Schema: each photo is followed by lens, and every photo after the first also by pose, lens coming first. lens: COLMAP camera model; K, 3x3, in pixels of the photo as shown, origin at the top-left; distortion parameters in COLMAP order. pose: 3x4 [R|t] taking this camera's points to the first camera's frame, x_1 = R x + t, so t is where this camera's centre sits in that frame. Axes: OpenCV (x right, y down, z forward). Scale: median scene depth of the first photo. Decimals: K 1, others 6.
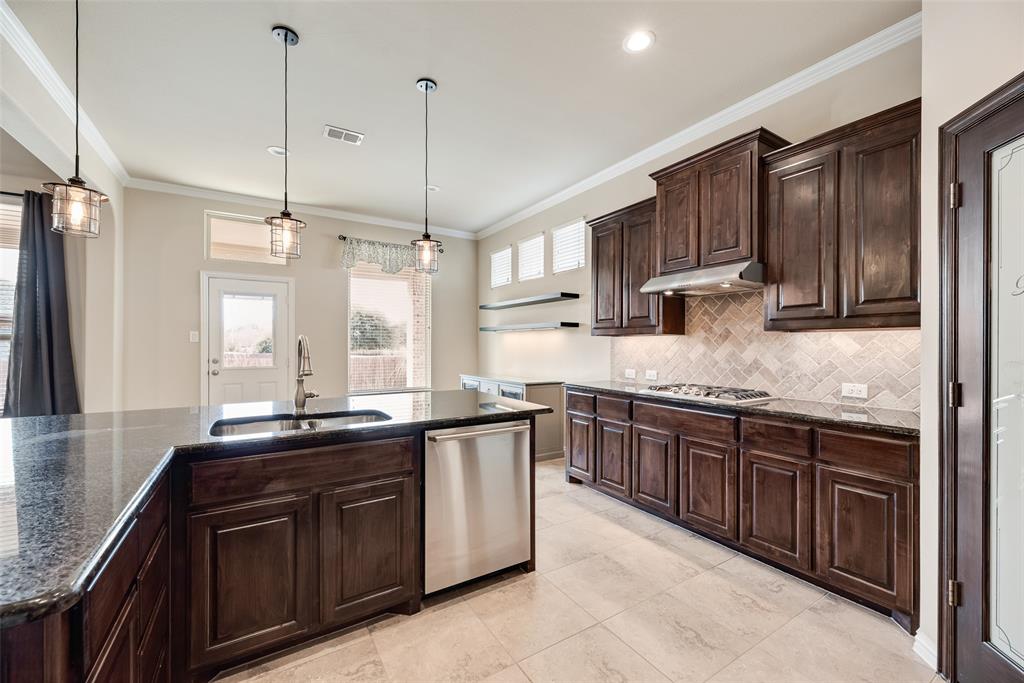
lens RADIAL K [[412.5, 0, 512.4], [0, 412.5, 343.3], [0, 0, 1]] dist [-0.000082, 0.000288]
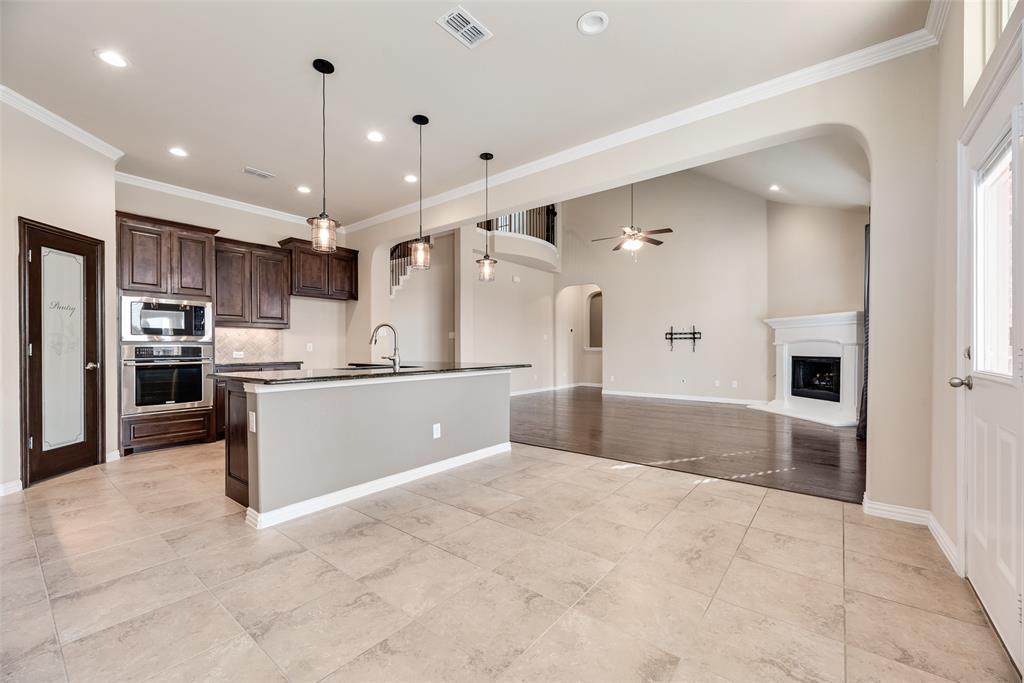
lens RADIAL K [[412.5, 0, 516.2], [0, 412.5, 349.5], [0, 0, 1]] dist [-0.000082, 0.000288]
pose [[-0.939054, 0.001293, -0.343768, -0.216536], [0.000572, 0.999997, 0.002200, 0.047686], [0.343770, 0.001869, -0.939052, 1.516878]]
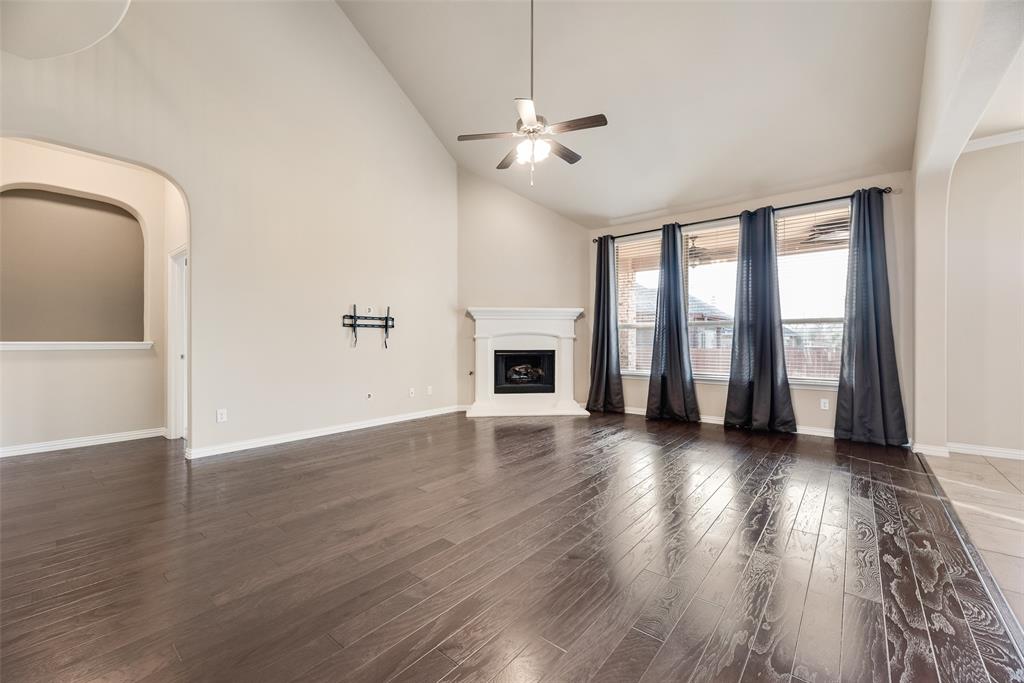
lens RADIAL K [[412.5, 0, 513.3], [0, 412.5, 341.9], [0, 0, 1]] dist [-0.000082, 0.000288]
pose [[0.309405, 0.002513, -0.950927, -0.390897], [0.002597, 0.999991, 0.003488, 0.041937], [0.950927, -0.003549, 0.309396, -0.258367]]
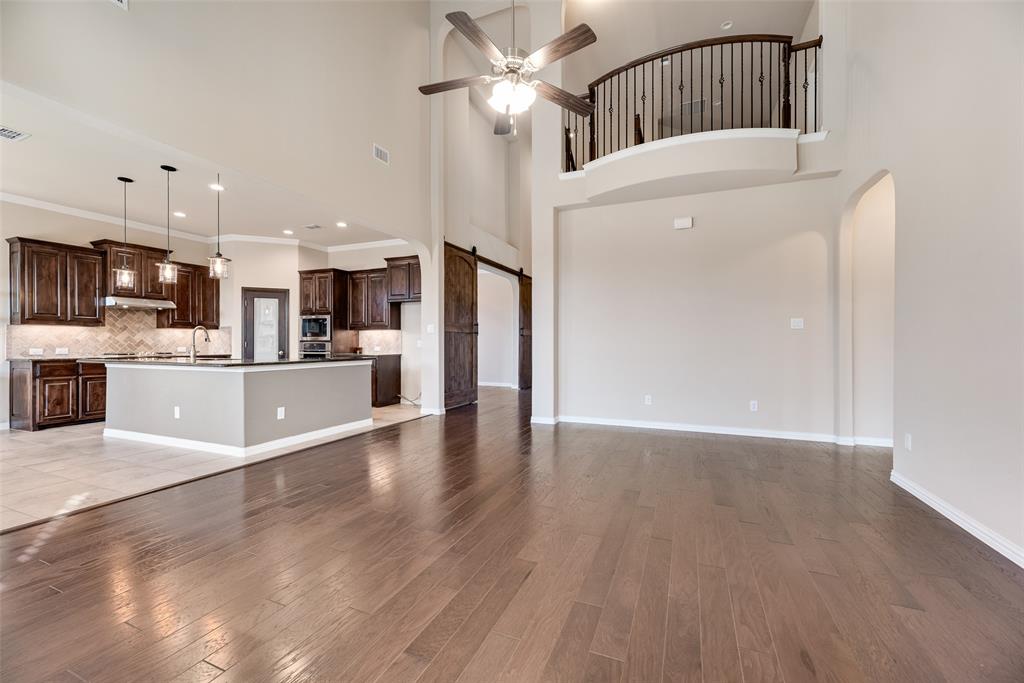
lens RADIAL K [[412.5, 0, 514.9], [0, 412.5, 344.8], [0, 0, 1]] dist [-0.000082, 0.000288]
pose [[-0.574632, -0.004008, 0.818402, -1.836846], [-0.003577, 0.999991, 0.002385, 0.040631], [-0.818404, -0.001557, -0.574641, 0.470963]]
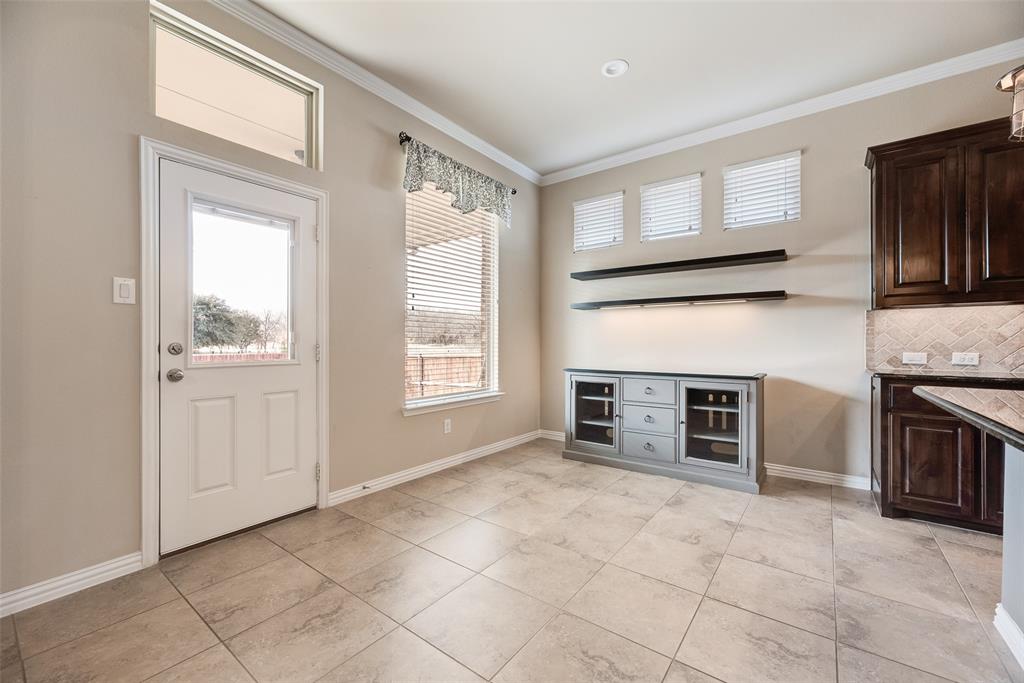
lens RADIAL K [[412.5, 0, 513.5], [0, 412.5, 339.9], [0, 0, 1]] dist [-0.000082, 0.000288]
pose [[0.933942, 0.000474, 0.357424, -0.666967], [0.000193, 0.999998, -0.001829, 0.041994], [-0.357424, 0.001777, 0.933940, 0.563873]]
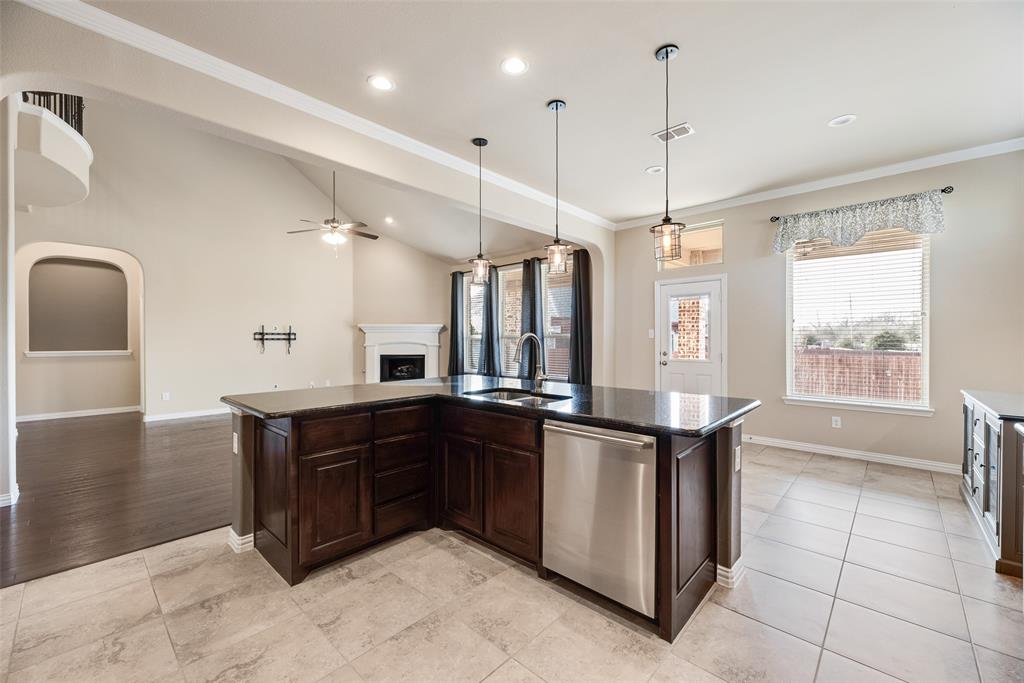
lens RADIAL K [[412.5, 0, 513.6], [0, 412.5, 340.1], [0, 0, 1]] dist [-0.000082, 0.000288]
pose [[0.258915, -0.000823, -0.965900, 0.416816], [0.004547, 0.999990, 0.000367, 0.000952], [0.965889, -0.004487, 0.258916, 0.317598]]
